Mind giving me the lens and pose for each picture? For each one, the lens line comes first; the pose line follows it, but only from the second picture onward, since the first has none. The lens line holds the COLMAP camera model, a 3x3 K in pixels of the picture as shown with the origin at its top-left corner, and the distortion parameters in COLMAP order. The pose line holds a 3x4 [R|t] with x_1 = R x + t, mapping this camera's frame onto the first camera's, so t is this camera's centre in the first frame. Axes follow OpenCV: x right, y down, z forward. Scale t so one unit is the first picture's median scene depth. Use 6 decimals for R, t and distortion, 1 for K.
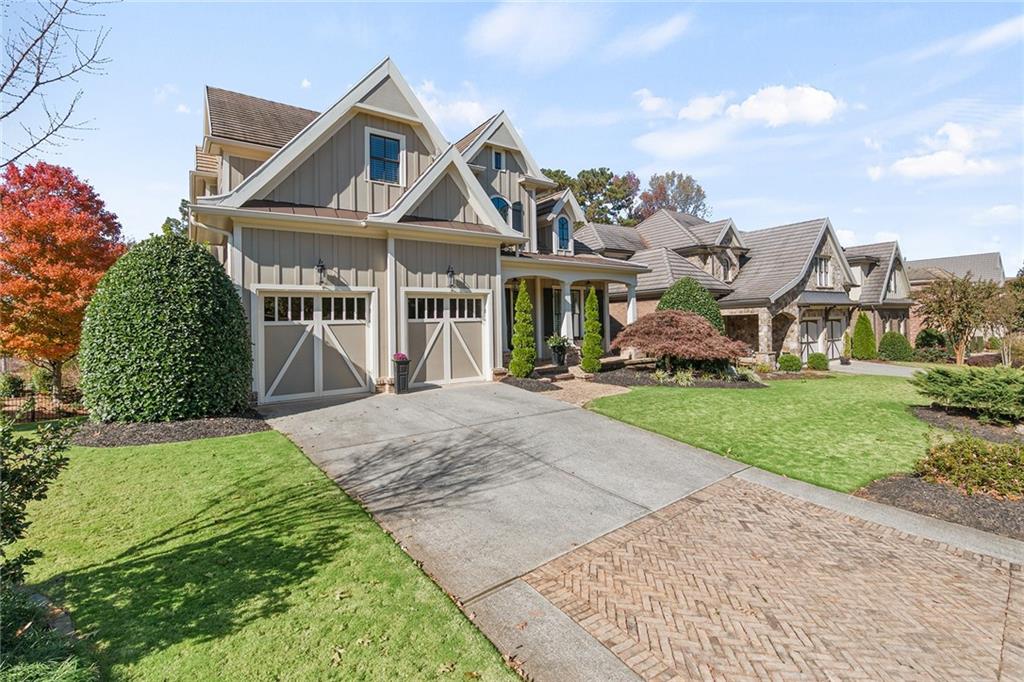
lens RADIAL K [[457.0, 0, 501.1], [0, 457.0, 312.2], [0, 0, 1]] dist [0.001461, 0.000011]
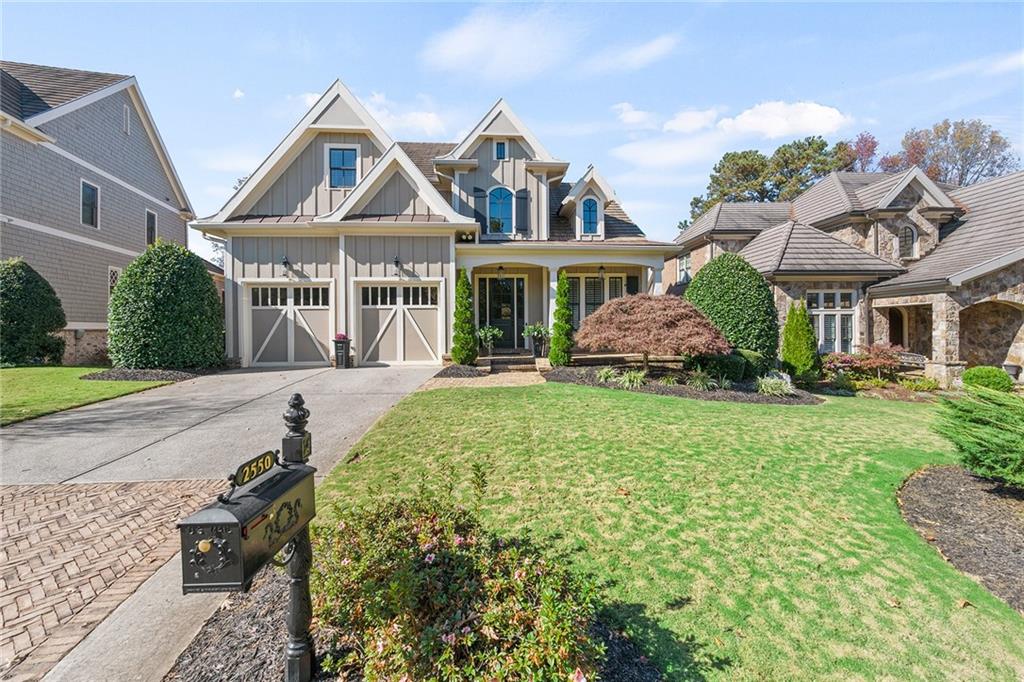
lens RADIAL K [[408.2, 0, 511.1], [0, 408.2, 324.8], [0, 0, 1]] dist [0.001553, 0.000197]
pose [[0.851472, 0.011886, -0.524265, 0.618237], [-0.000980, 0.999777, 0.021076, 0.039763], [0.524399, -0.017432, 0.851294, 0.309138]]
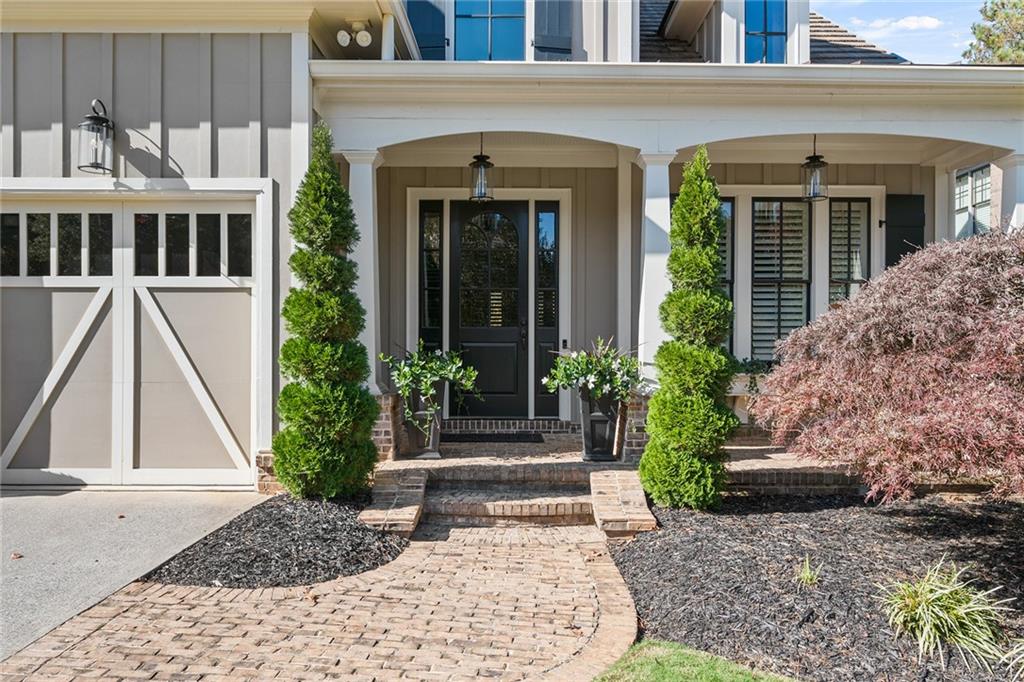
lens RADIAL K [[724.4, 0, 514.4], [0, 724.4, 337.4], [0, 0, 1]] dist [0.006111, 0.001546]
pose [[0.821243, 0.020533, -0.570209, 0.390383], [-0.009661, 0.999709, 0.022085, 0.042259], [0.570497, -0.012629, 0.821203, 0.741368]]
